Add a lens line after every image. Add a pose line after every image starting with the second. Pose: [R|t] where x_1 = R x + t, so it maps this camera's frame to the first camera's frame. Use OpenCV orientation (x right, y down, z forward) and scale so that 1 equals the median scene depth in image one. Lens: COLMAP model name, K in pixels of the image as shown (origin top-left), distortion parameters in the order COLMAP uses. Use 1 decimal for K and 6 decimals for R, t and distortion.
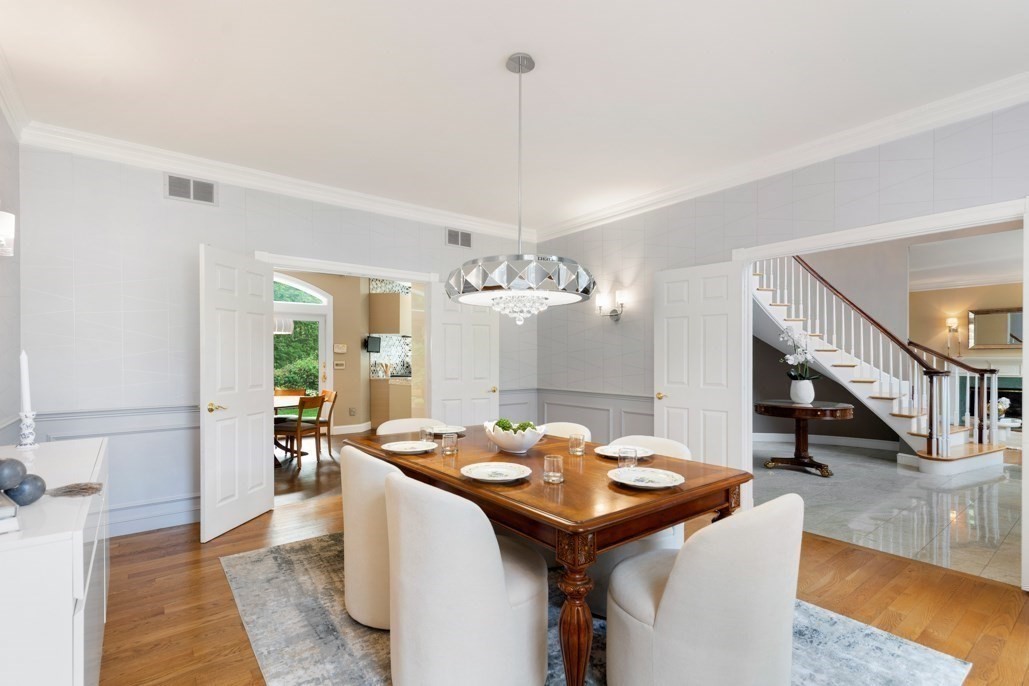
lens RADIAL K [[477.0, 0, 510.2], [0, 477.0, 359.0], [0, 0, 1]] dist [0.004213, 0.000243]
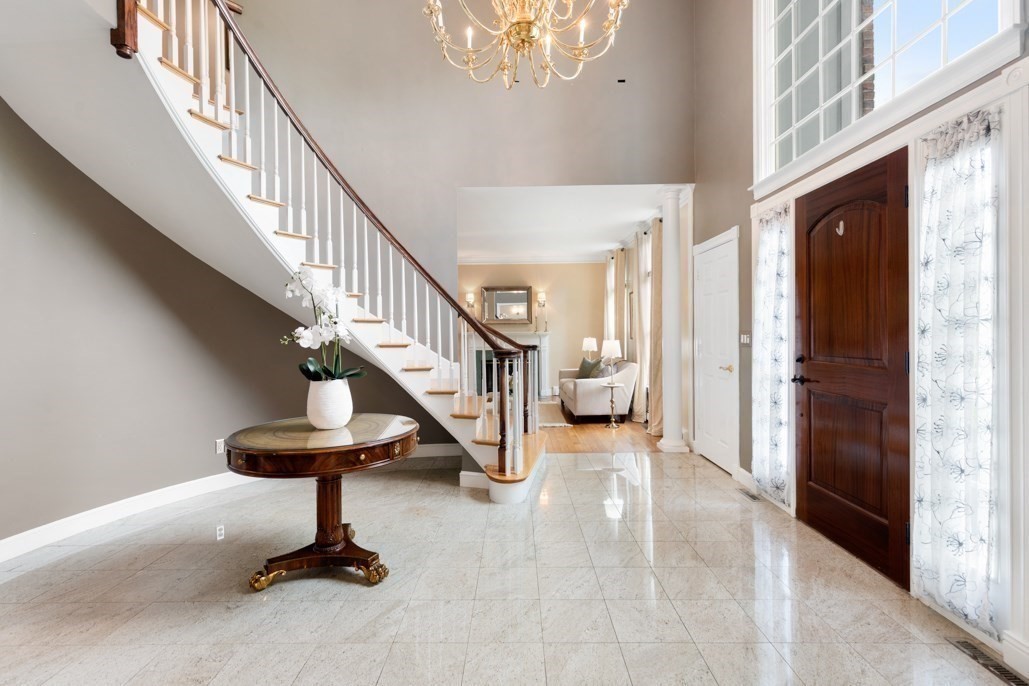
lens RADIAL K [[461.2, 0, 514.4], [0, 461.2, 336.4], [0, 0, 1]] dist [0.003901, -0.000336]
pose [[0.613446, -0.010406, 0.789668, 0.330521], [0.008048, 0.999944, 0.006925, -0.001149], [-0.789695, 0.002107, 0.613495, 0.523644]]
